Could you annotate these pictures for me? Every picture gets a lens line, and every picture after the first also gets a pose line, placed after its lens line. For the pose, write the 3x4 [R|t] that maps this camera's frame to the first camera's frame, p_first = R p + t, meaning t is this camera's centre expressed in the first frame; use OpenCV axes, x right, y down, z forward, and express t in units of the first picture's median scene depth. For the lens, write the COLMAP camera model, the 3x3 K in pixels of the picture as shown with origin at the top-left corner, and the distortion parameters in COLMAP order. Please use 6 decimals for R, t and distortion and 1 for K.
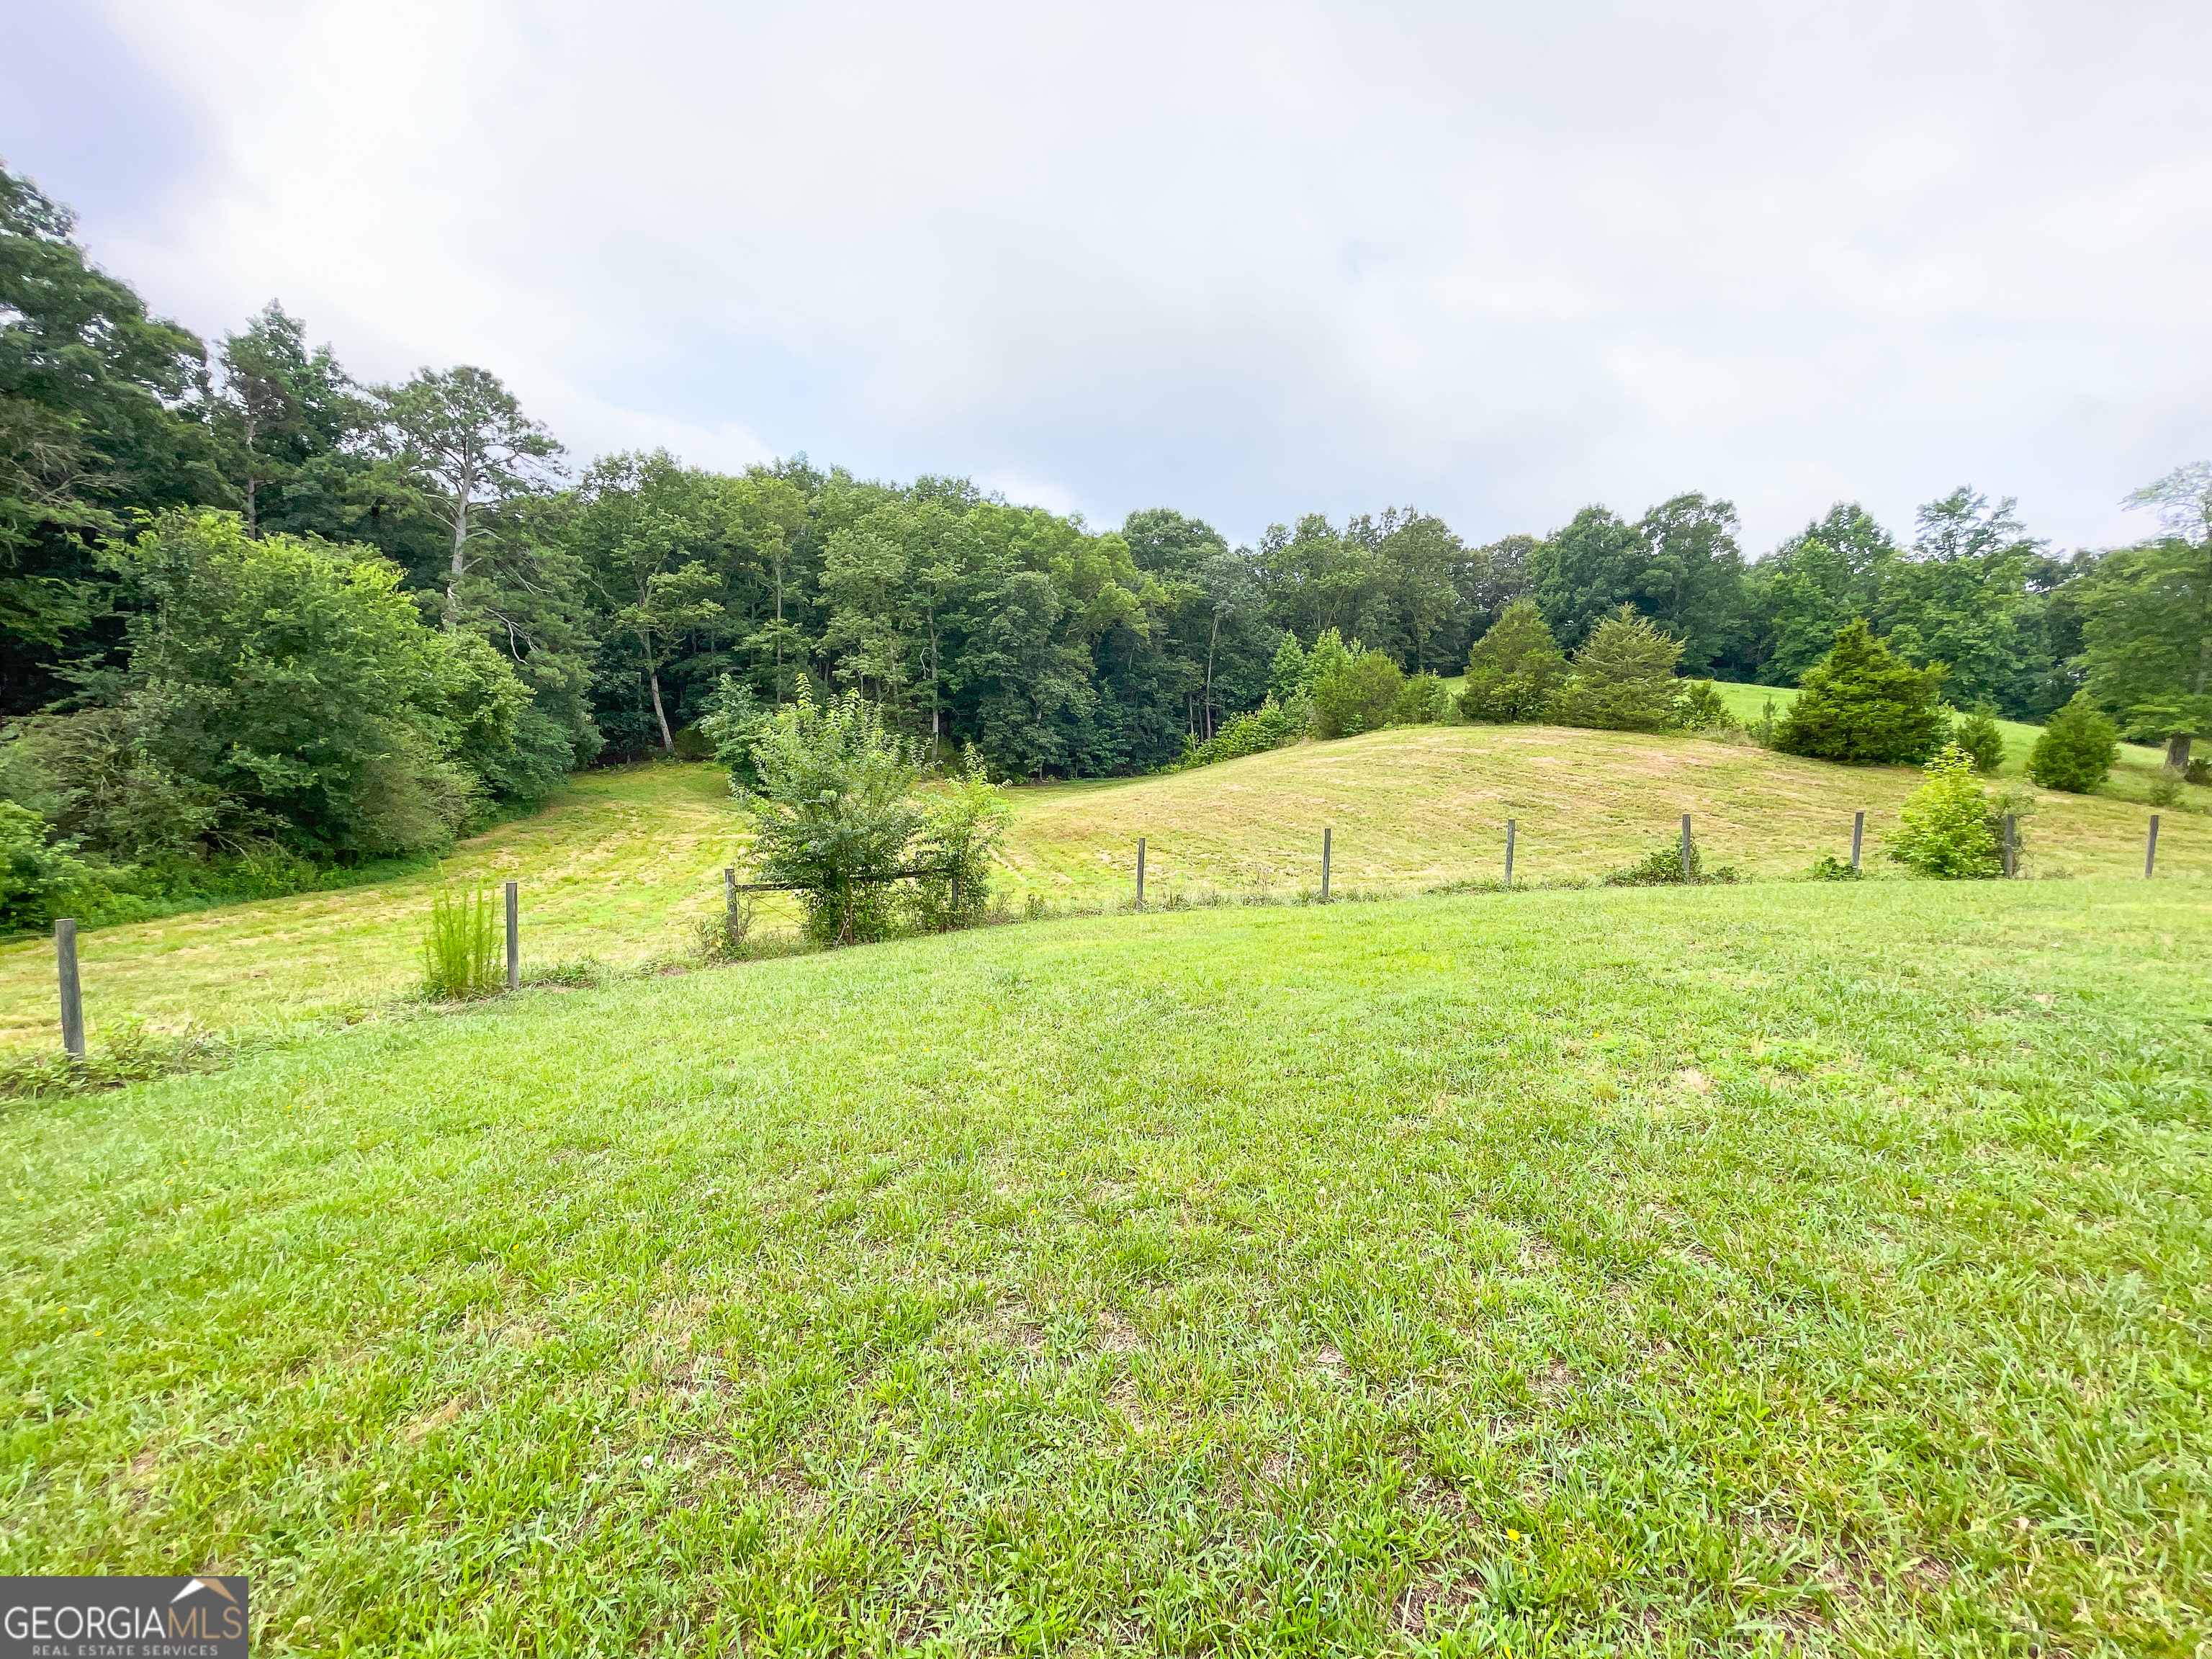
lens RADIAL K [[889.9, 0, 1107.0], [0, 889.9, 825.4], [0, 0, 1]] dist [-0.001561, -0.000539]
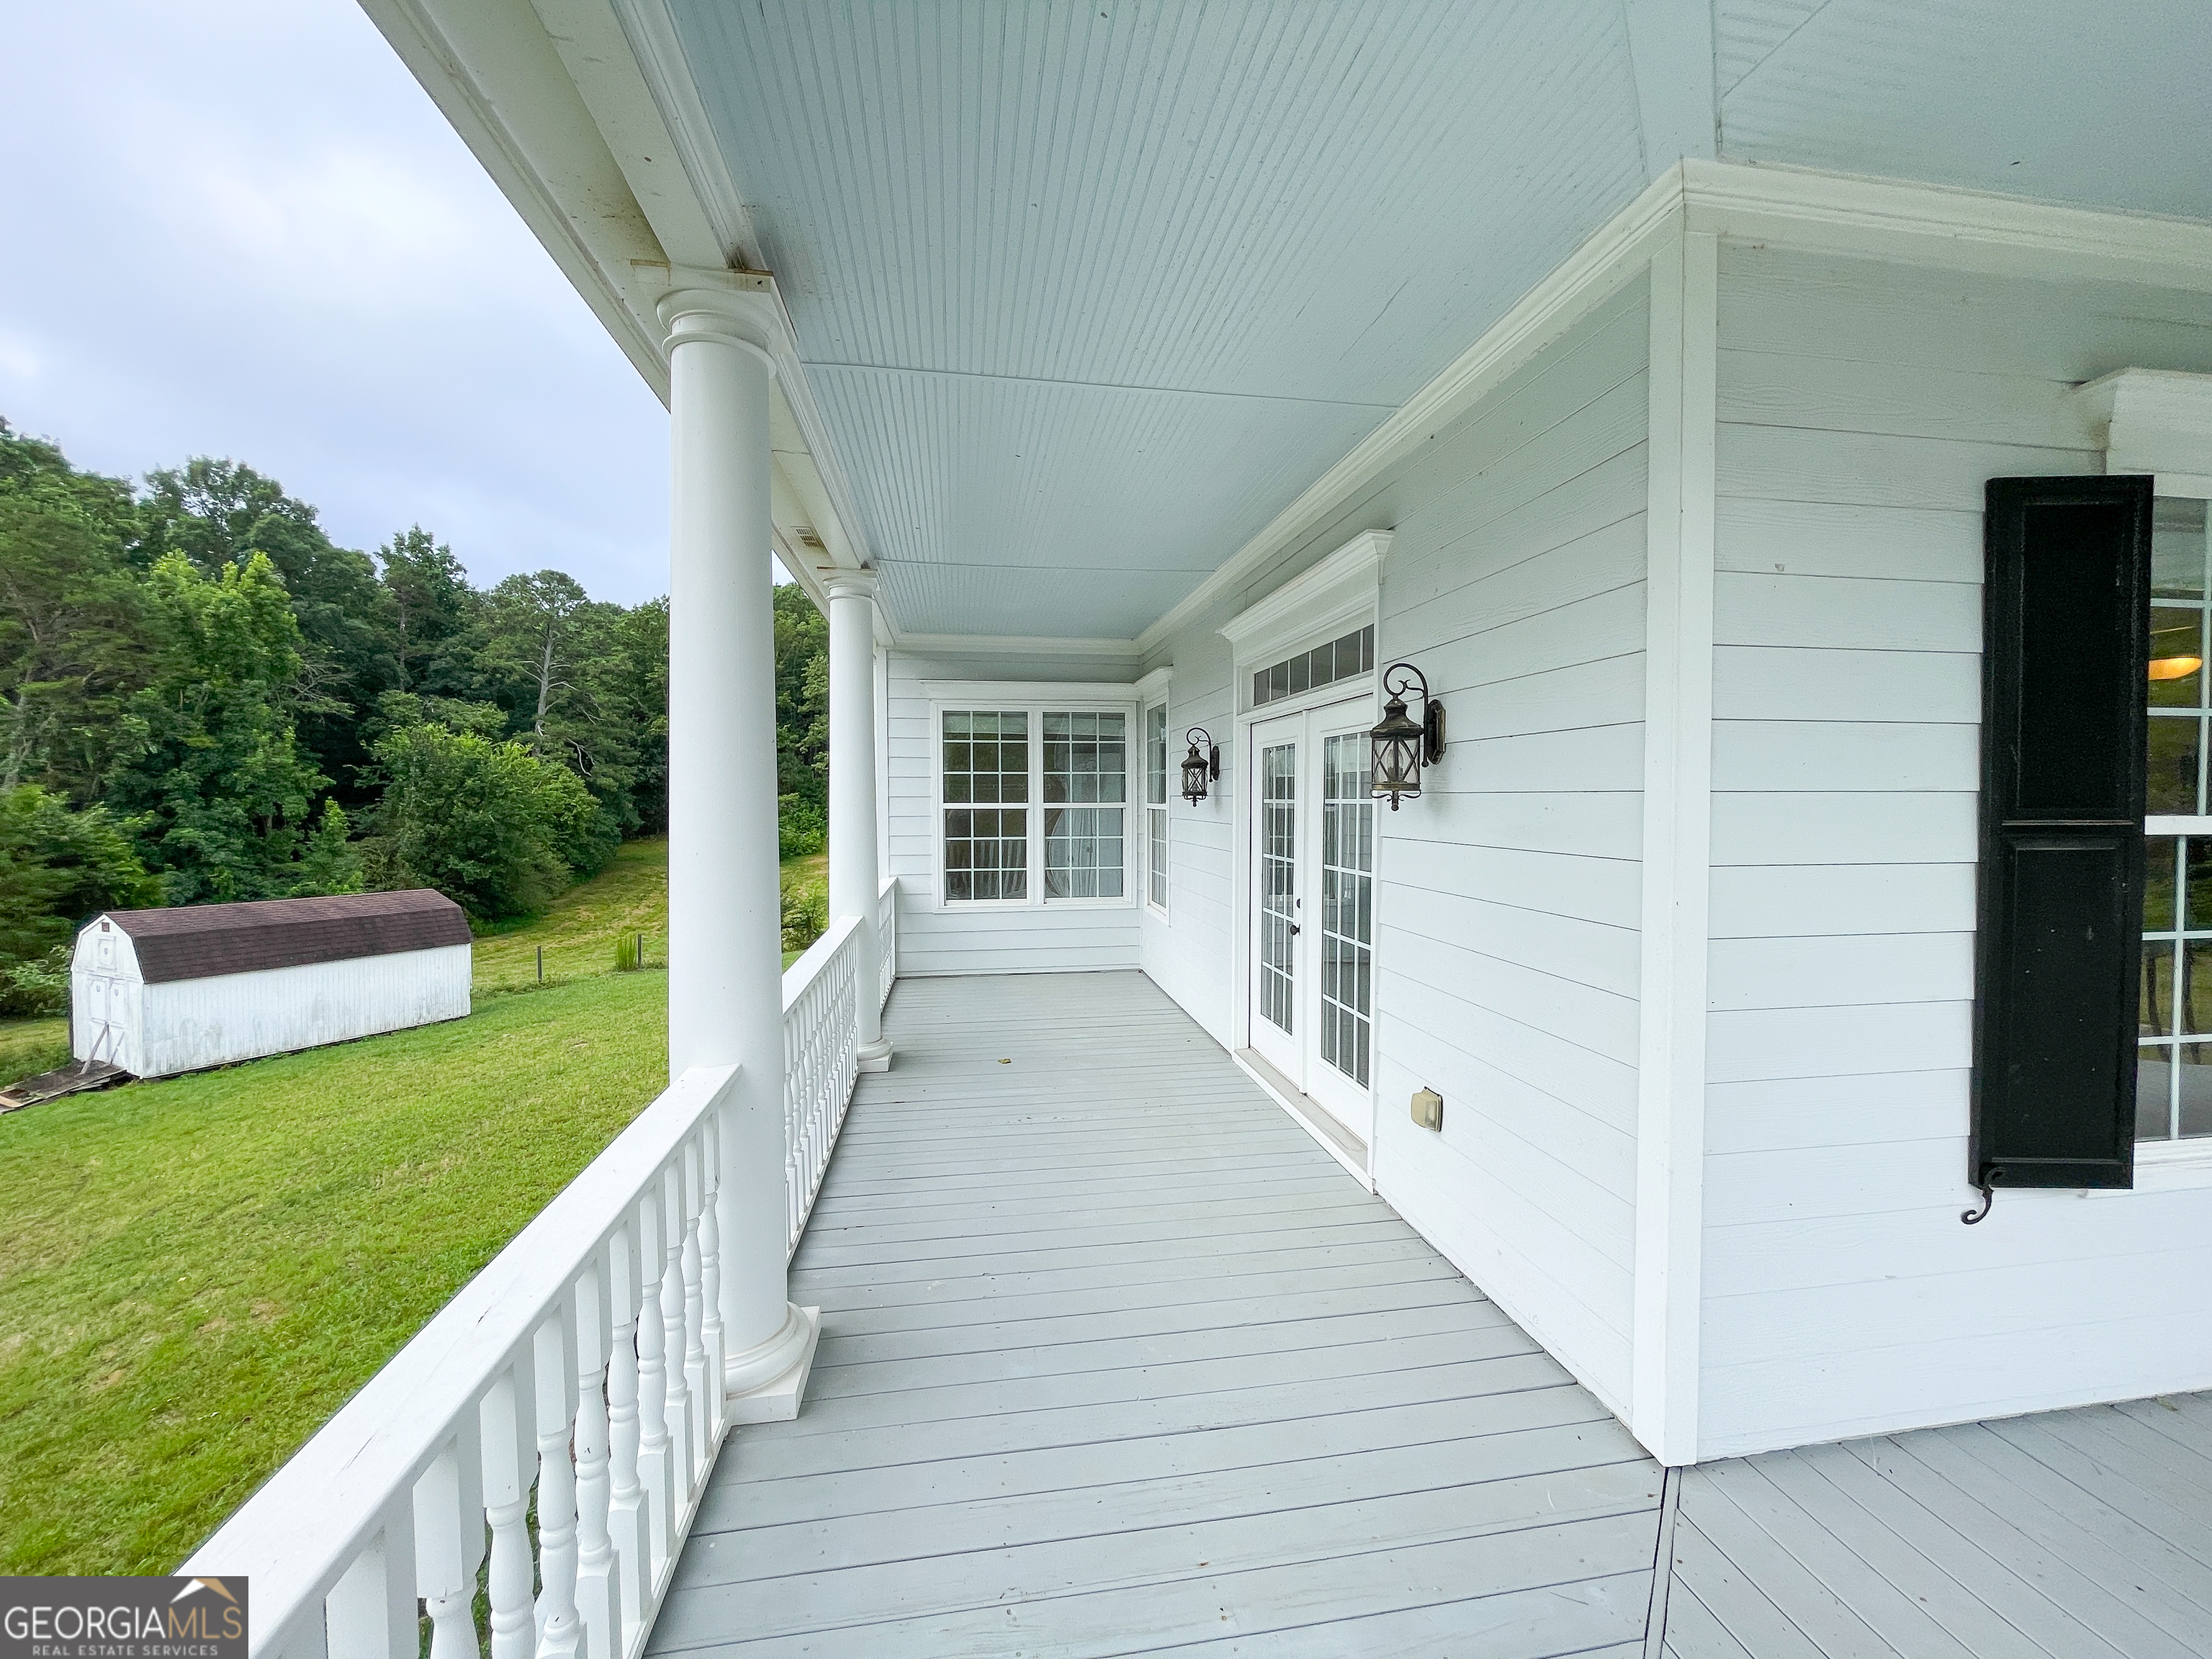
lens RADIAL K [[889.9, 0, 1107.0], [0, 889.9, 825.4], [0, 0, 1]] dist [-0.001561, -0.000539]
pose [[0.999663, -0.018481, -0.018251, 0.293218], [0.017800, 0.999163, -0.036842, -0.048539], [0.018916, 0.036505, 0.999154, -0.595888]]
